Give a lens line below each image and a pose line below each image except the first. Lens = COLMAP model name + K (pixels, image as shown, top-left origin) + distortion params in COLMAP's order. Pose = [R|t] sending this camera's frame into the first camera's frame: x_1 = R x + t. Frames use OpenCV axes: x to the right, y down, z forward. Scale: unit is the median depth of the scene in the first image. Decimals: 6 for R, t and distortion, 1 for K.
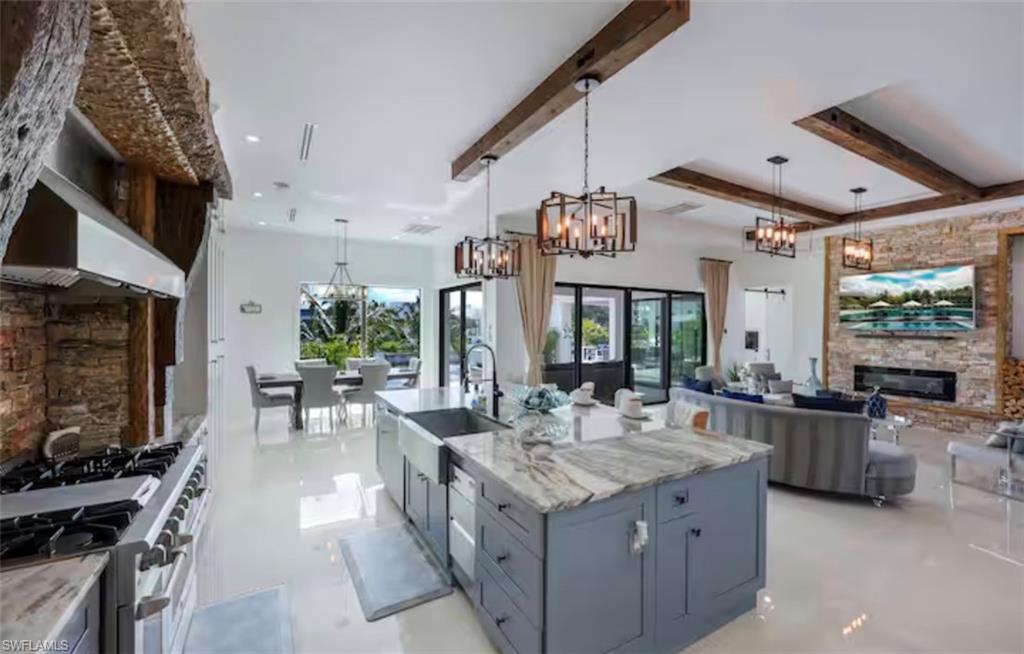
lens RADIAL K [[413.2, 0, 508.3], [0, 413.2, 325.4], [0, 0, 1]] dist [-0.001345, -0.000100]
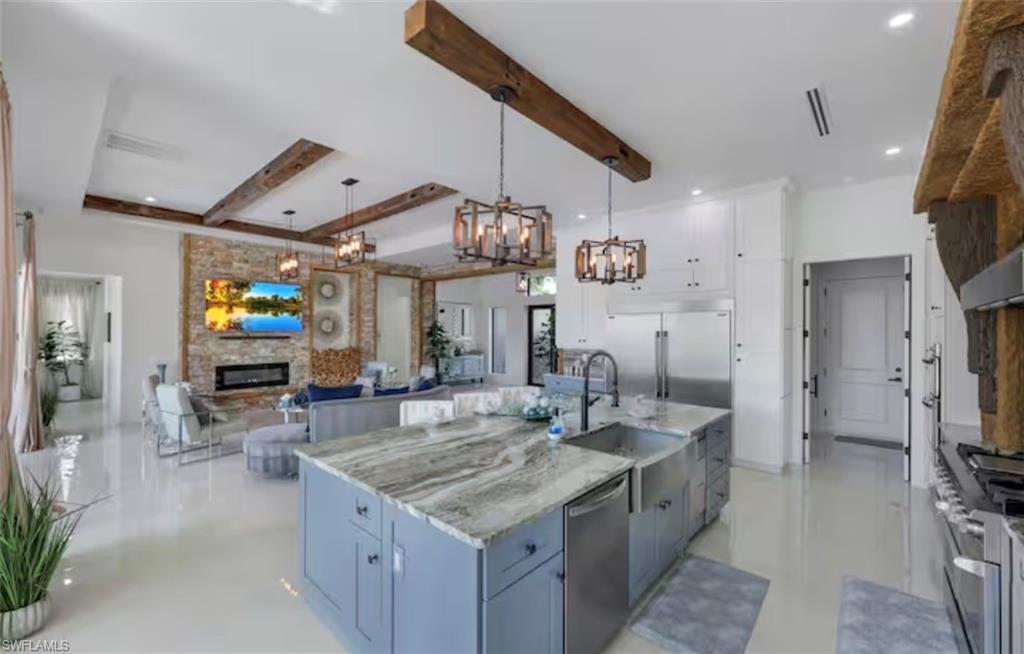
lens RADIAL K [[413.2, 0, 511.6], [0, 413.2, 328.9], [0, 0, 1]] dist [-0.001345, -0.000100]
pose [[-0.320301, -0.004952, 0.947303, -0.435729], [-0.004488, 0.999983, 0.003710, -0.005054], [-0.947305, -0.003063, -0.320318, 0.735145]]
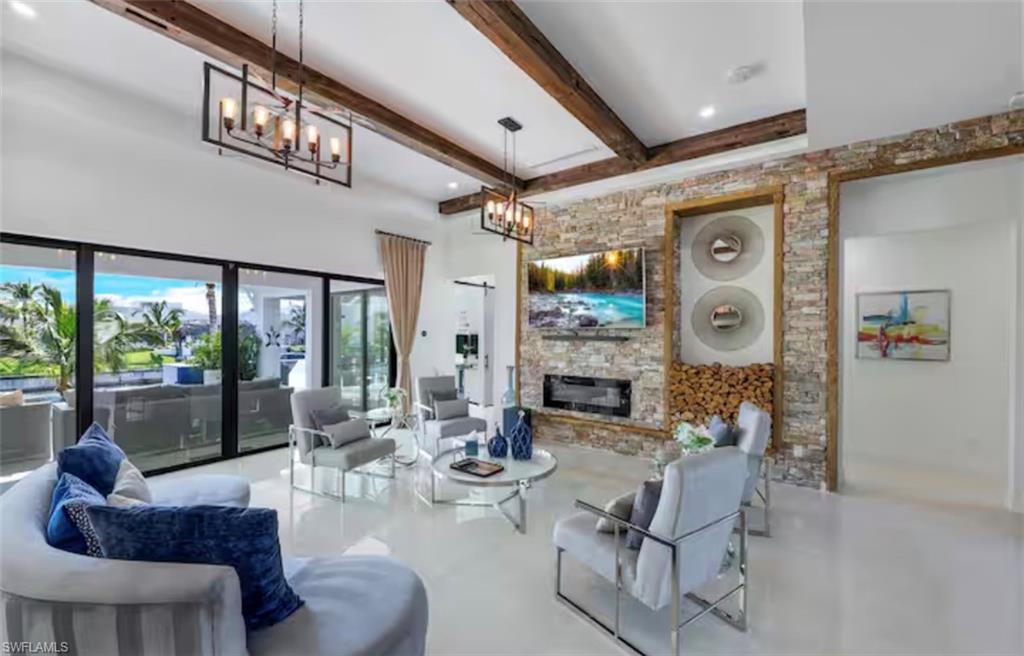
lens RADIAL K [[413.2, 0, 508.2], [0, 413.2, 331.9], [0, 0, 1]] dist [-0.001345, -0.000100]
pose [[0.916497, -0.002724, 0.400031, 0.535159], [0.002875, 0.999996, 0.000223, 0.016683], [-0.400030, 0.000946, 0.916501, 0.349571]]
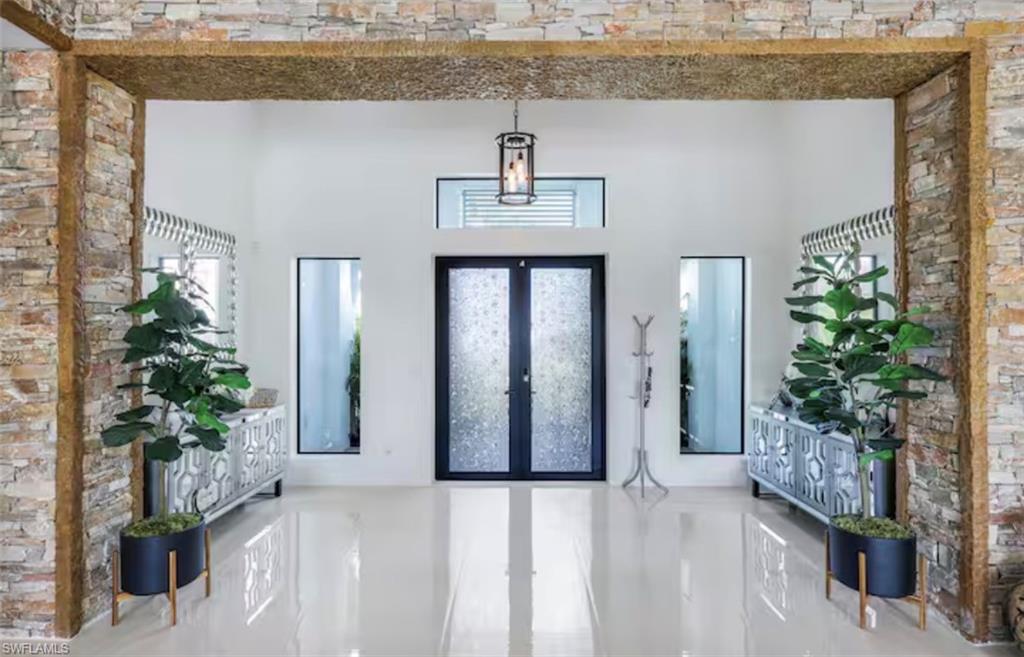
lens RADIAL K [[513.3, 0, 511.5], [0, 513.3, 330.2], [0, 0, 1]] dist [-0.006220, 0.000262]
pose [[-0.866123, -0.004715, 0.499809, 0.820740], [-0.006554, 0.999977, -0.001924, 0.015582], [-0.499788, -0.004943, -0.866134, 0.720093]]
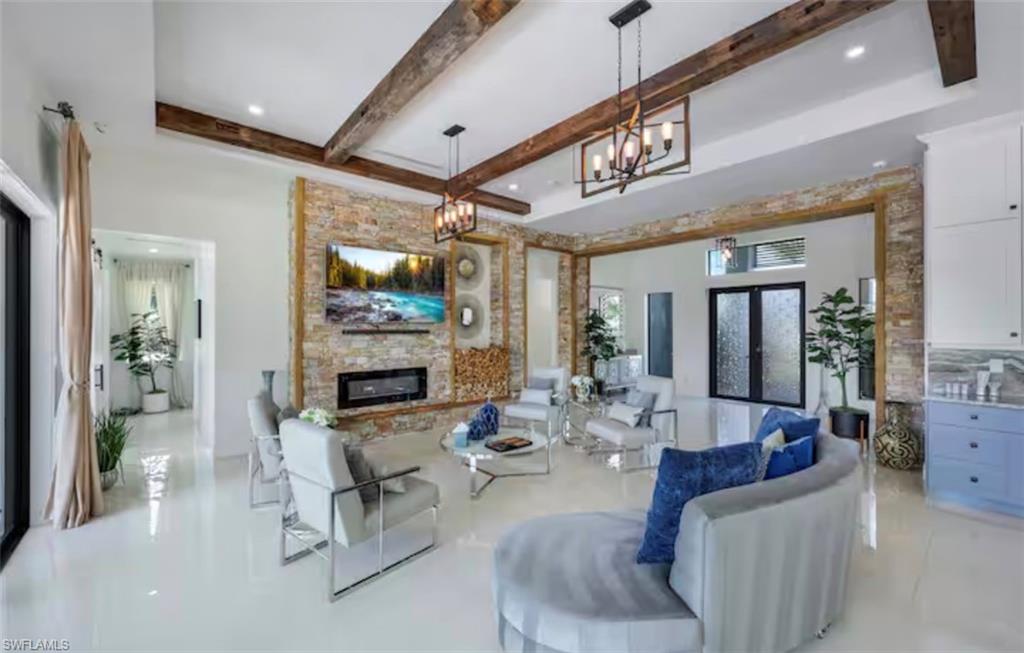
lens RADIAL K [[413.2, 0, 510.0], [0, 413.2, 327.5], [0, 0, 1]] dist [-0.001345, -0.000100]
pose [[-0.192928, -0.006856, 0.981189, 0.102155], [0.001222, 0.999973, 0.007228, 0.014417], [-0.981212, 0.002593, -0.192915, 0.987571]]
